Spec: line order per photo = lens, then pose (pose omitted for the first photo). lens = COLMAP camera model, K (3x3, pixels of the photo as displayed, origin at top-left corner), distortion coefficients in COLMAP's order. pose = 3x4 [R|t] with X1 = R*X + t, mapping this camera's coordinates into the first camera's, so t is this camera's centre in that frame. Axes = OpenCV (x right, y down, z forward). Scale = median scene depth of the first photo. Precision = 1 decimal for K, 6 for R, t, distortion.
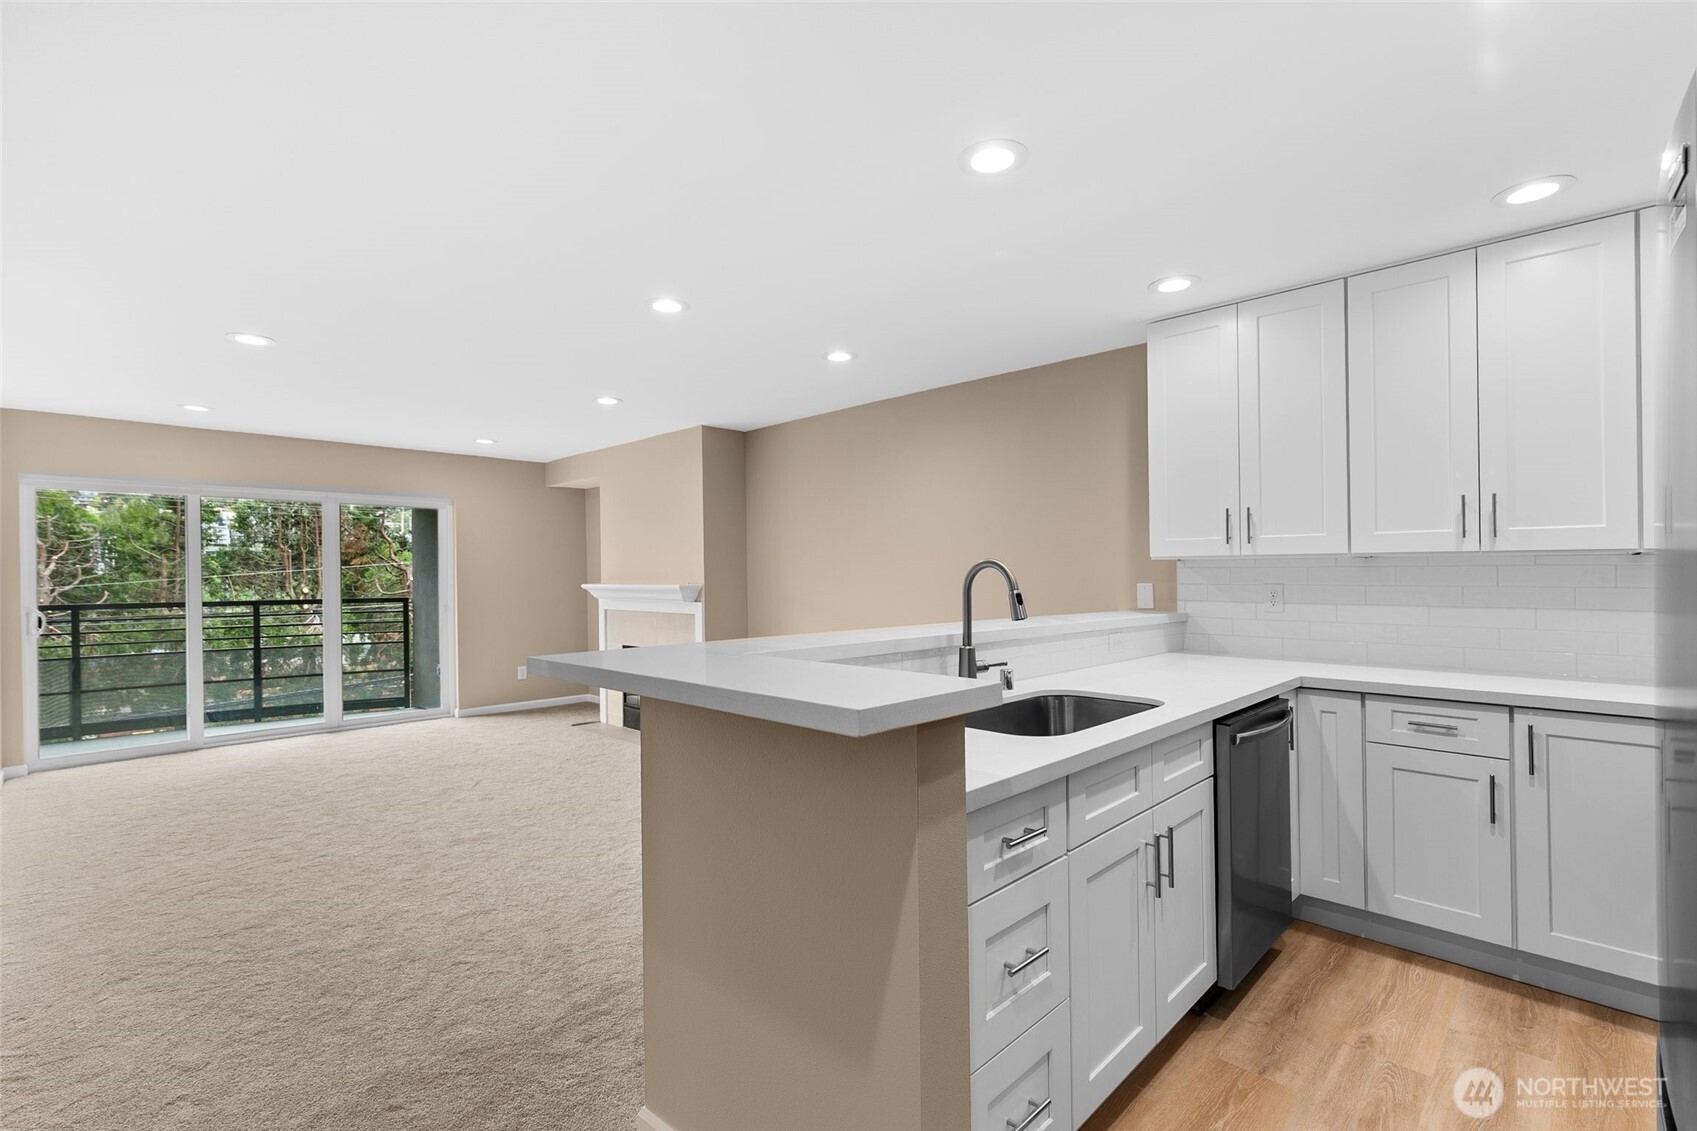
lens RADIAL K [[759.9, 0, 846.5], [0, 759.9, 560.7], [0, 0, 1]] dist [0.005401, -0.000730]
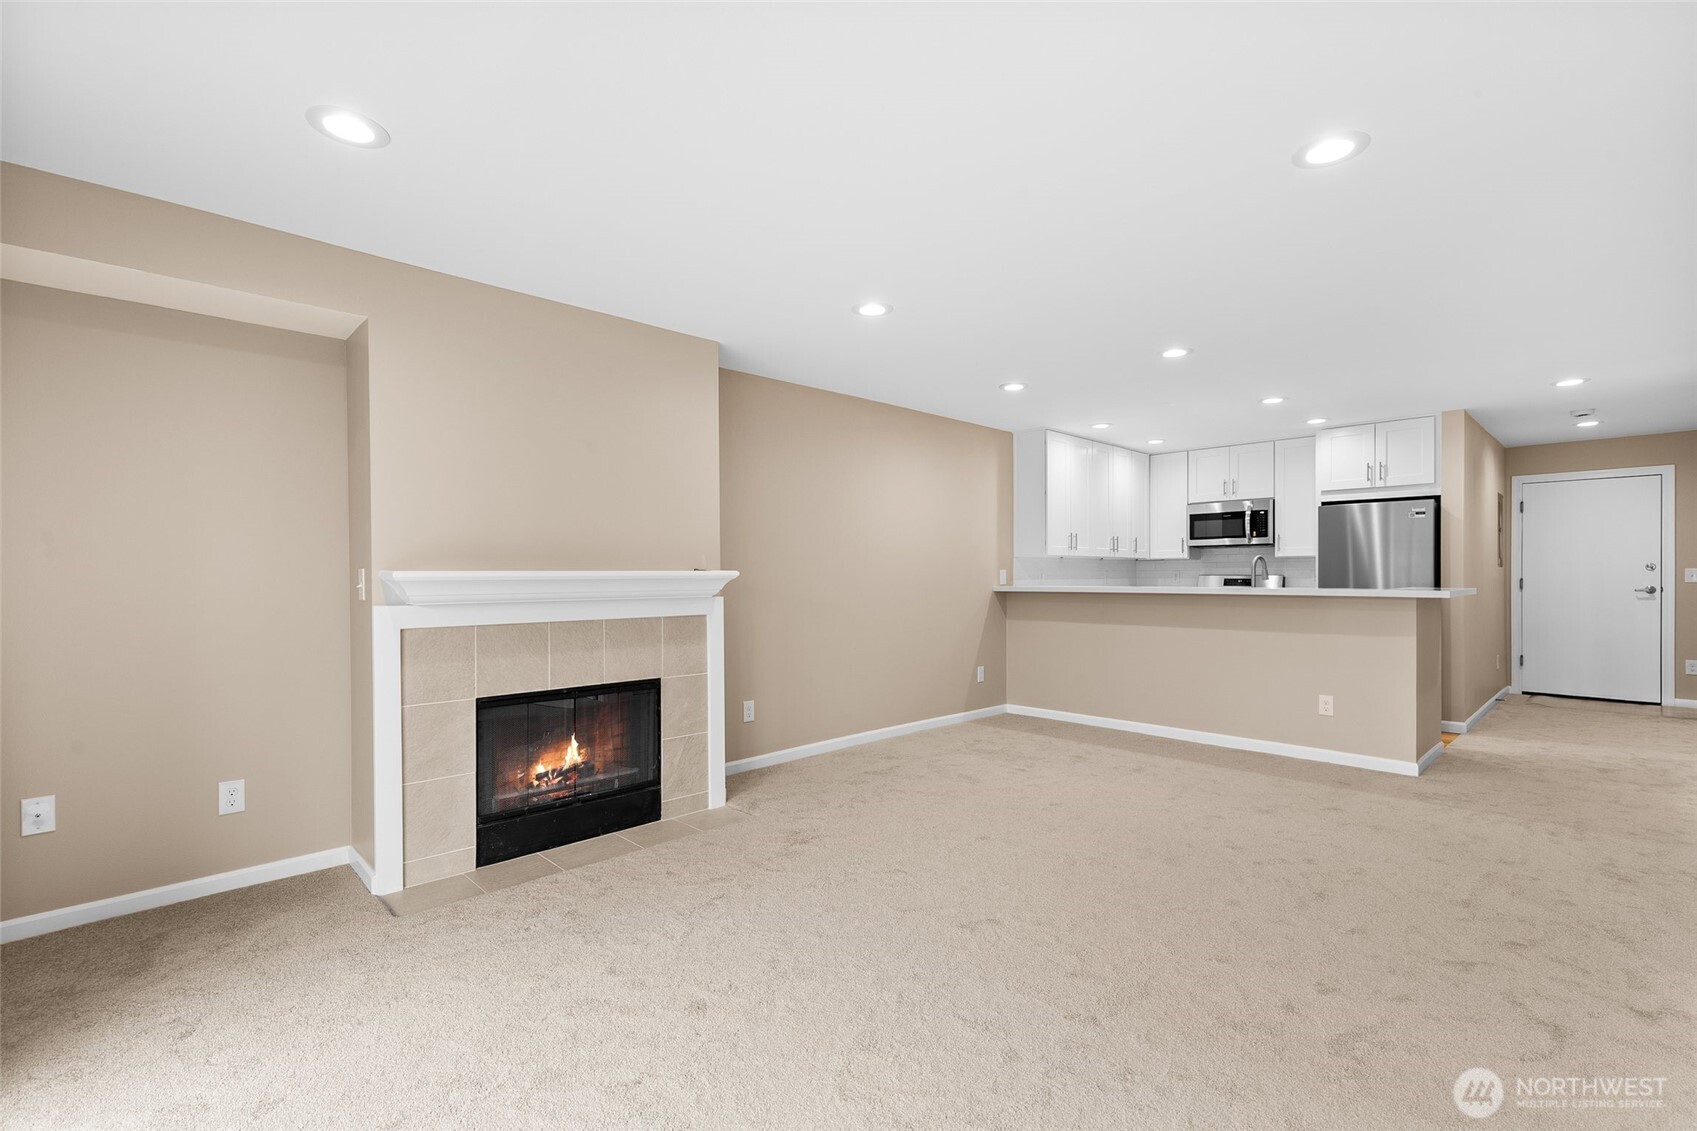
lens RADIAL K [[754.6, 0, 843.6], [0, 754.6, 575.8], [0, 0, 1]] dist [-0.000498, 0.000615]
pose [[0.032049, 0.001029, 0.999486, -1.377841], [-0.017353, 0.999849, -0.000473, 0.052884], [-0.999336, -0.017329, 0.032062, 1.358764]]
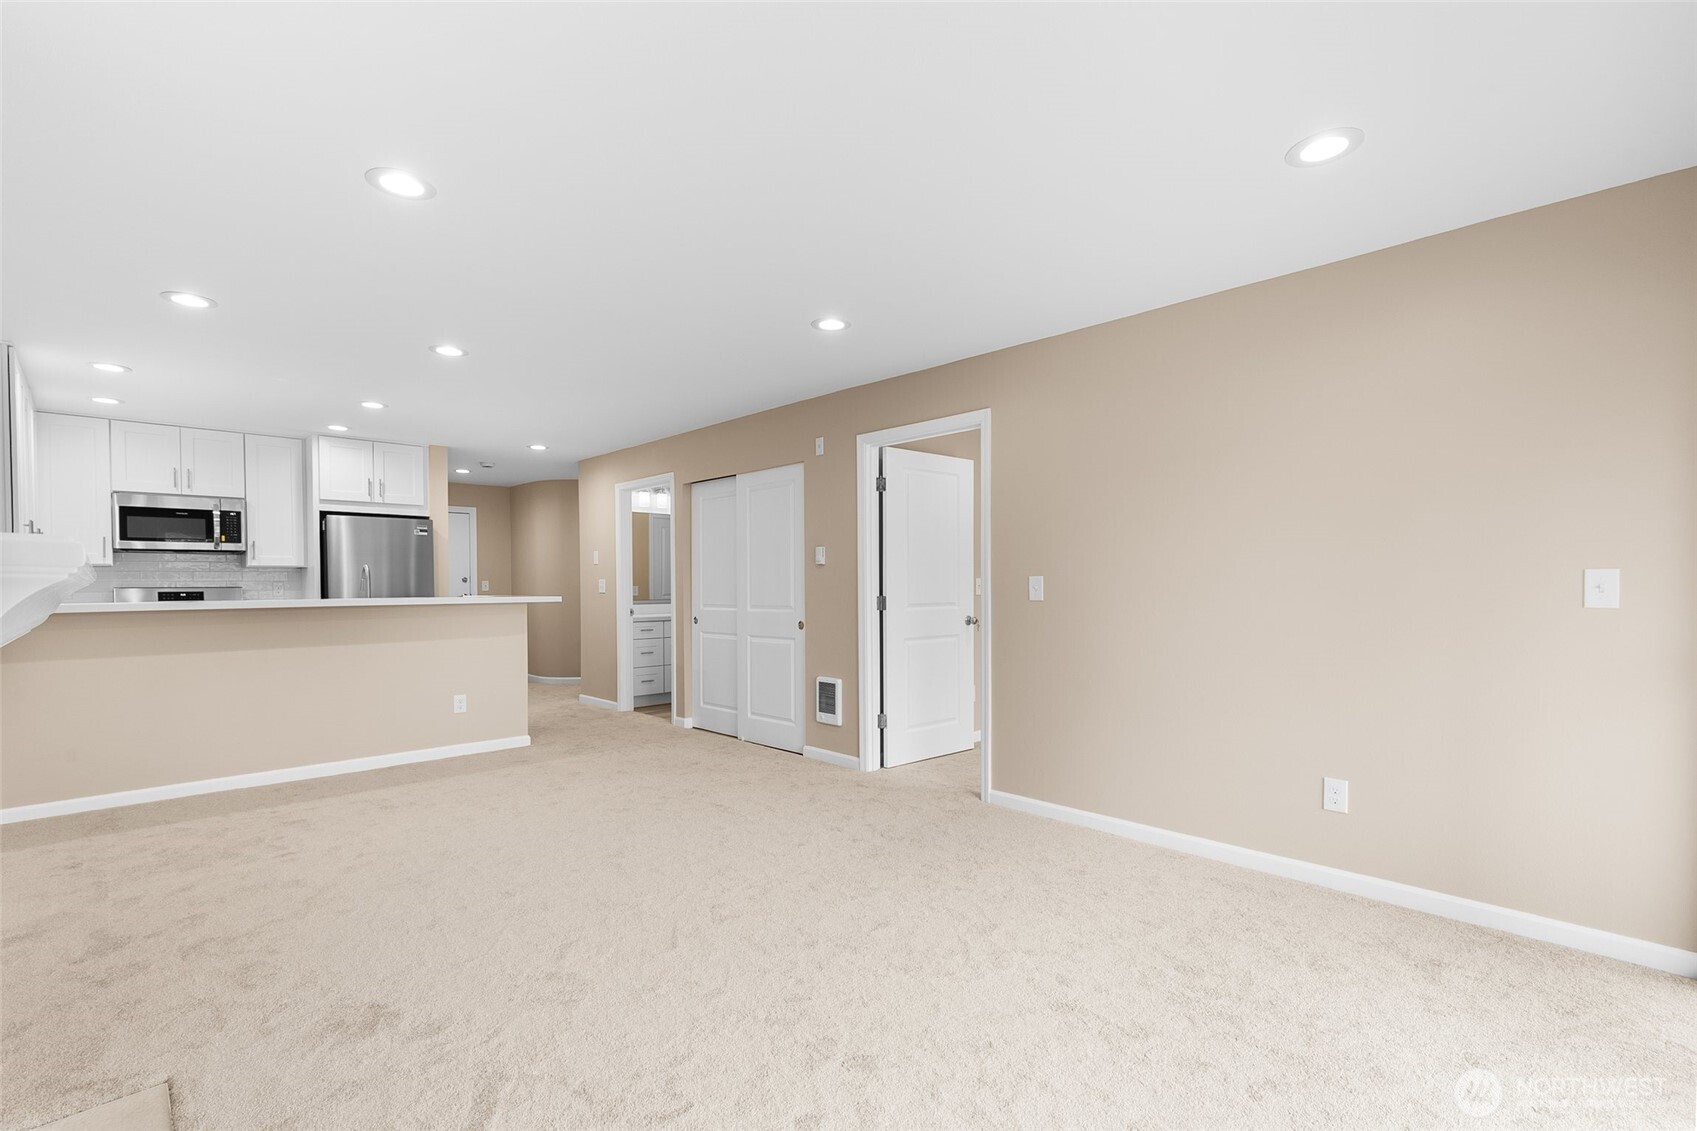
lens RADIAL K [[771.2, 0, 849.1], [0, 771.2, 592.5], [0, 0, 1]] dist [0.000628, -0.000190]
pose [[-0.999693, 0.009958, 0.022689, -0.816407], [0.009798, 0.999926, -0.007147, 0.069089], [-0.022759, -0.006922, -0.999717, 2.005762]]
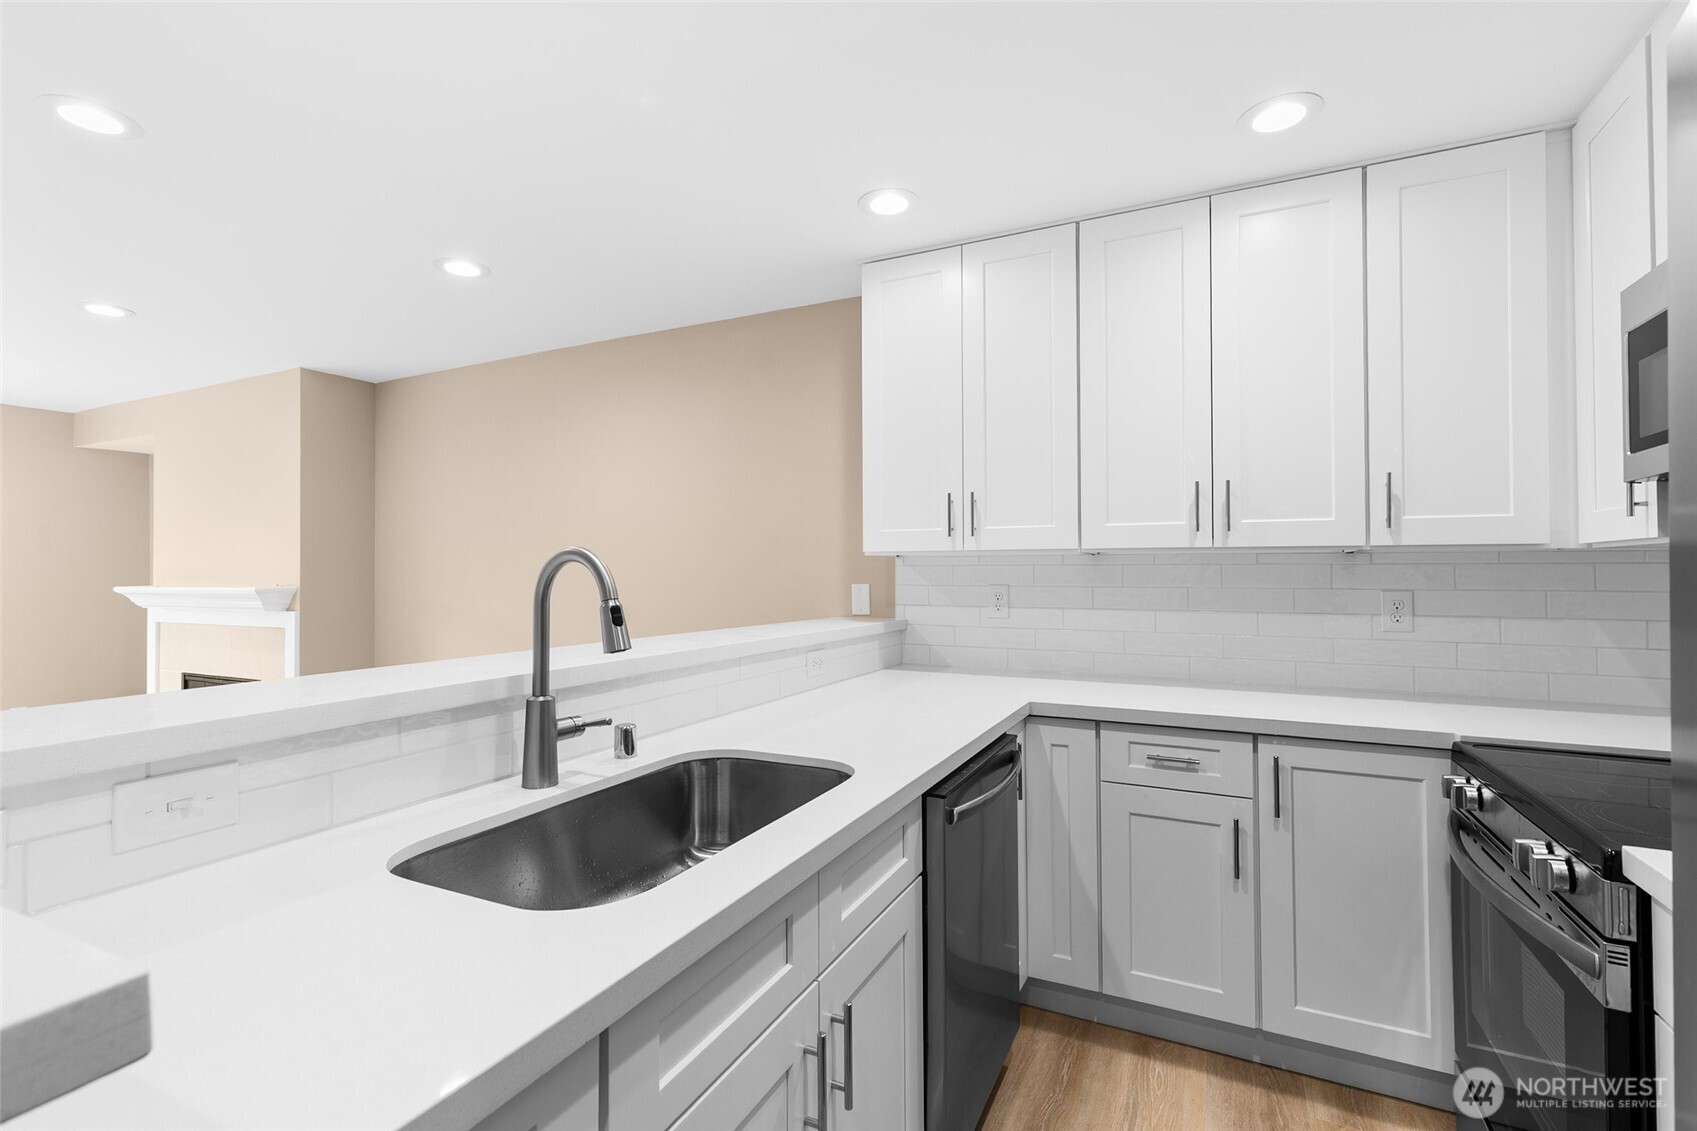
lens RADIAL K [[765.5, 0, 845.0], [0, 765.5, 550.2], [0, 0, 1]] dist [0.005934, -0.000843]
pose [[0.949422, 0.010941, 0.313812, 0.119500], [-0.007107, 0.999885, -0.013361, 0.003968], [-0.313923, 0.010455, 0.949391, 0.222917]]
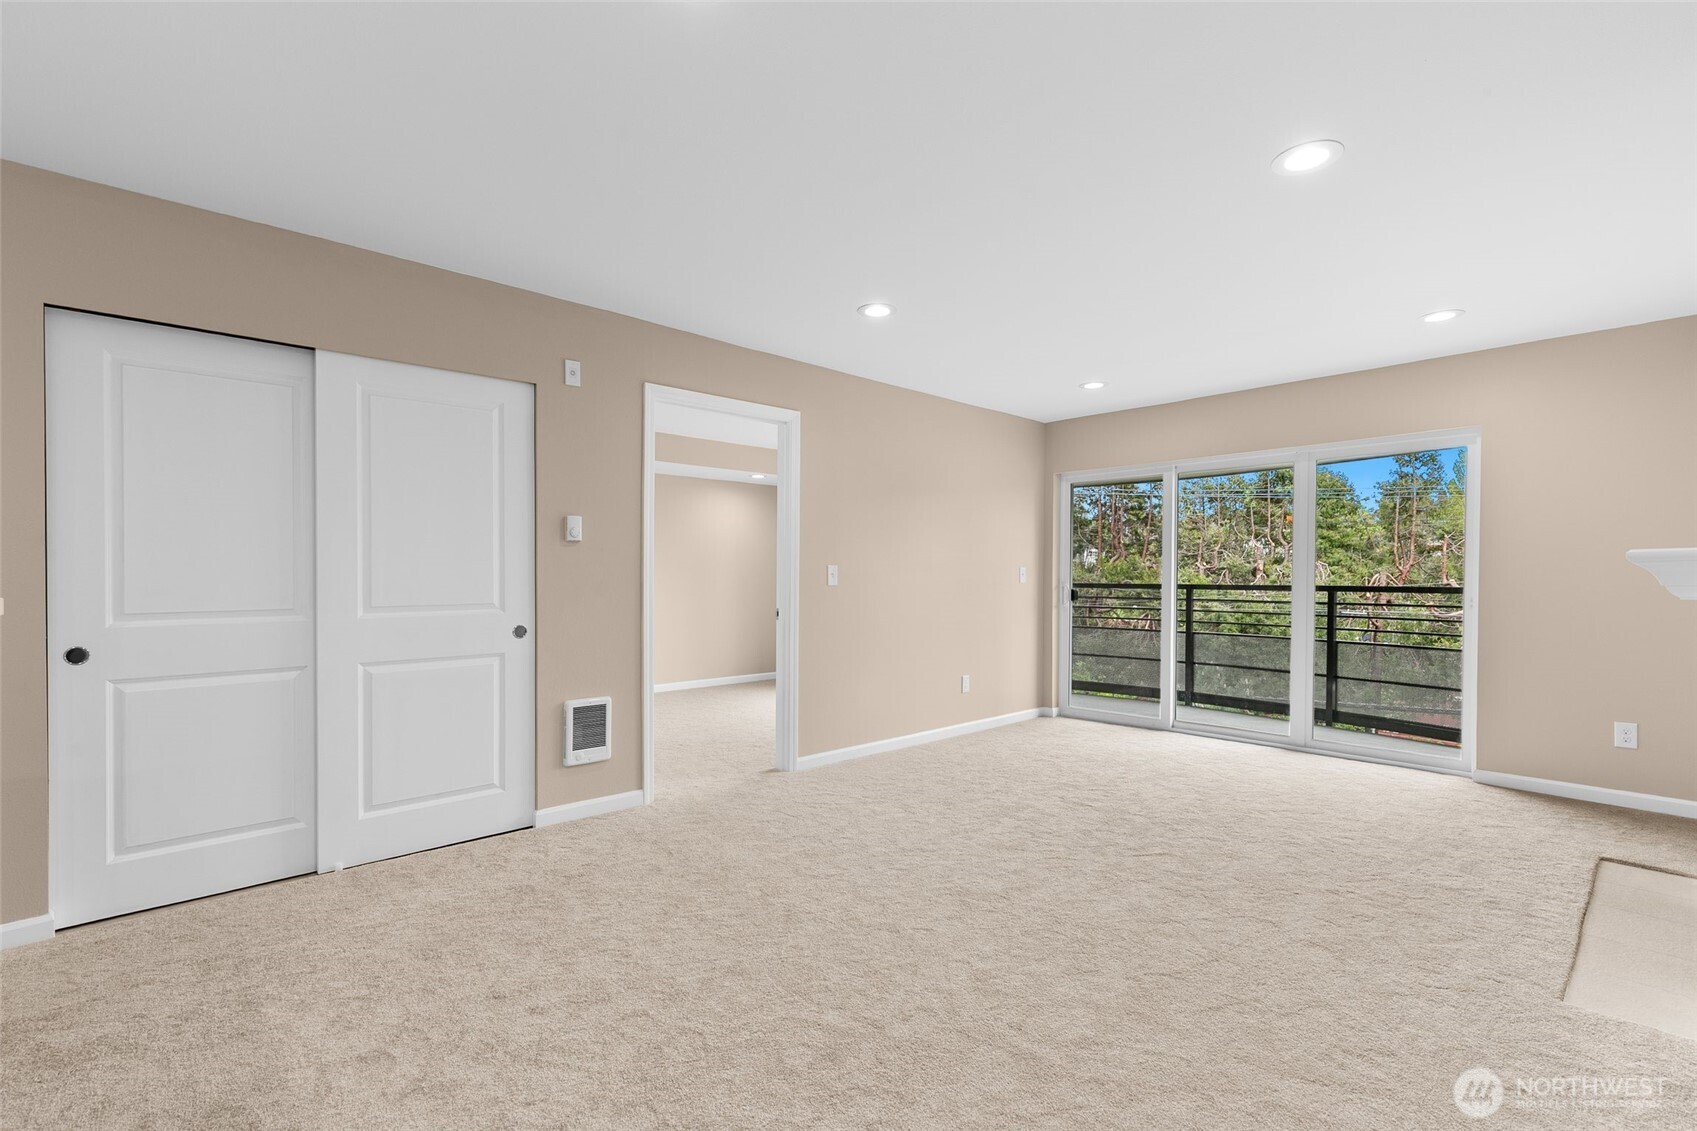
lens RADIAL K [[751.6, 0, 850.2], [0, 751.6, 592.0], [0, 0, 1]] dist [0.001050, 0.000022]
pose [[-0.040257, 0.015098, -0.999075, 0.239094], [0.023927, 0.999614, 0.014142, 0.067675], [0.998903, -0.023335, -0.040603, 0.975345]]
